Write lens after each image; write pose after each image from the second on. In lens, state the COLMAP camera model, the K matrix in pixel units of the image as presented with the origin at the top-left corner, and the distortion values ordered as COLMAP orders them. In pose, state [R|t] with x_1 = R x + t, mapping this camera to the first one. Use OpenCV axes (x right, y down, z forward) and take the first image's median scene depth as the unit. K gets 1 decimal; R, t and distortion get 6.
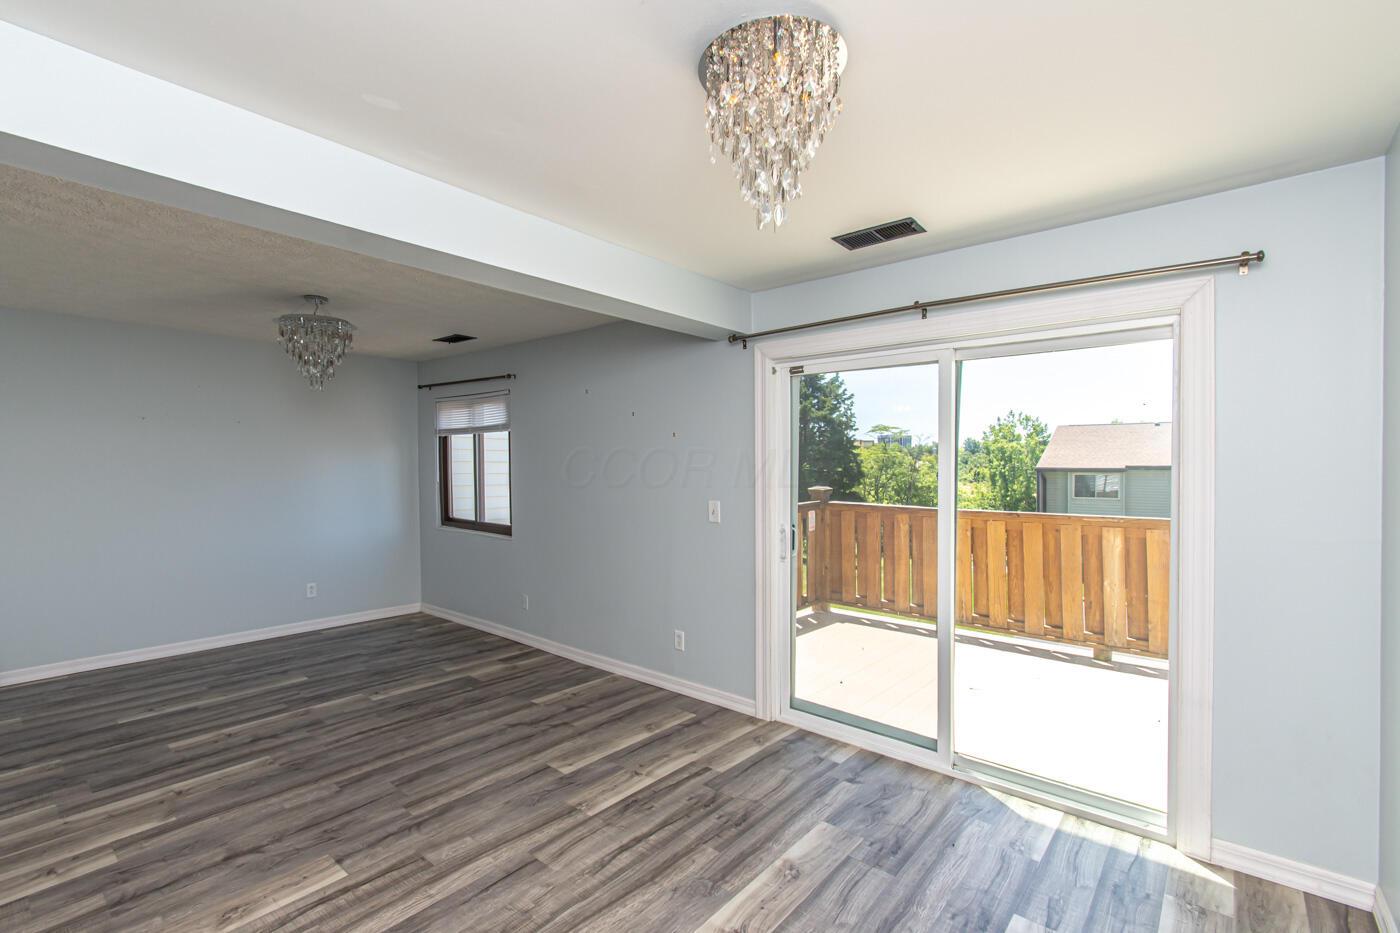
lens RADIAL K [[622.0, 0, 693.4], [0, 622.0, 464.7], [0, 0, 1]] dist [0.006455, -0.005044]
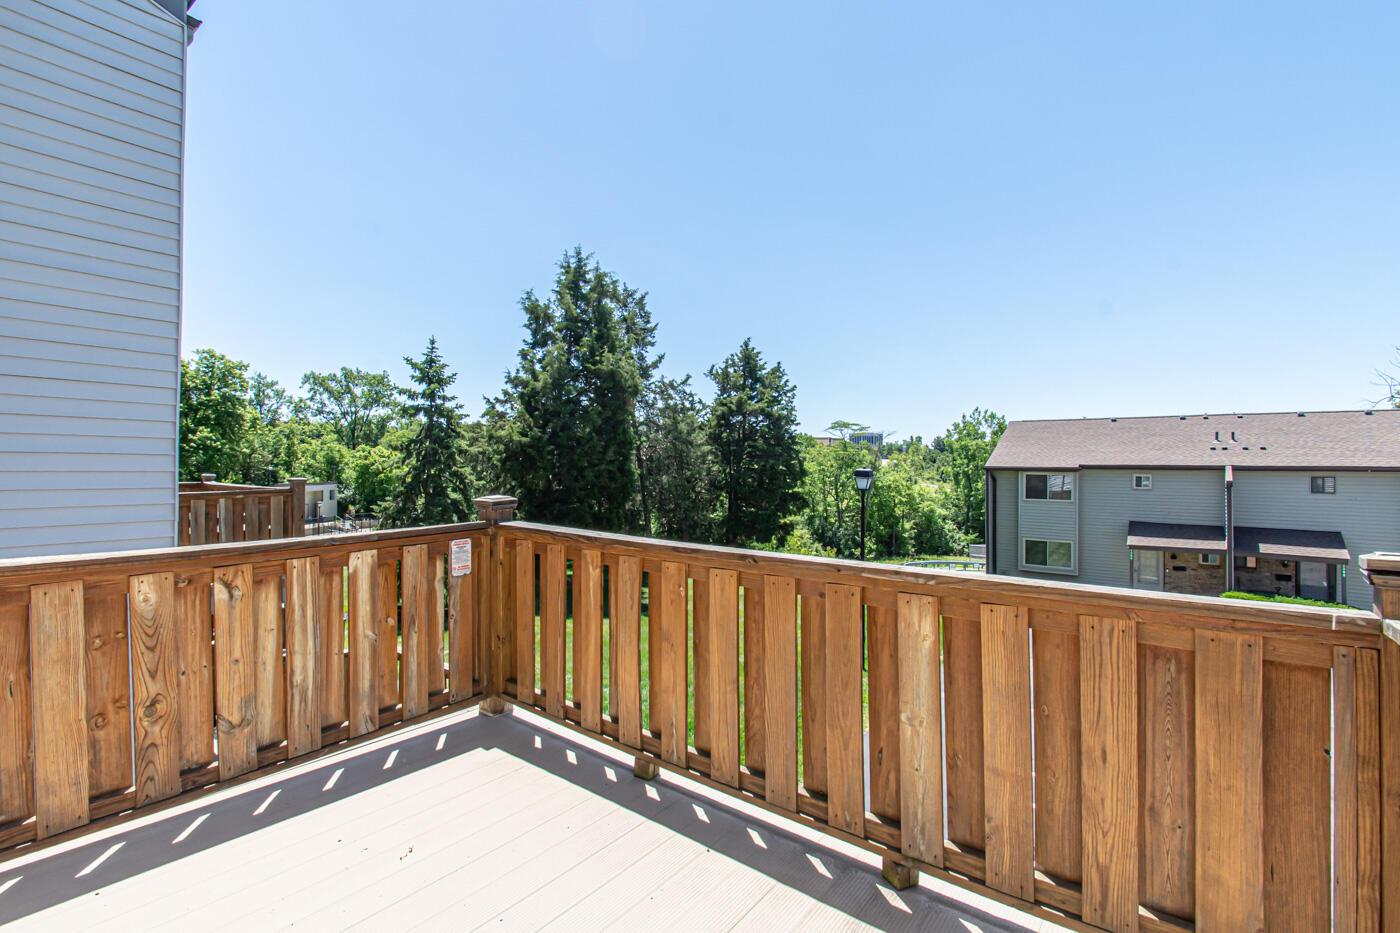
lens RADIAL K [[622.0, 0, 700.1], [0, 622.0, 458.4], [0, 0, 1]] dist [0.006455, -0.005044]
pose [[0.999180, 0.003473, 0.040348, 0.080221], [-0.003195, 0.999971, -0.006942, 0.000824], [-0.040371, 0.006807, 0.999162, 0.089382]]
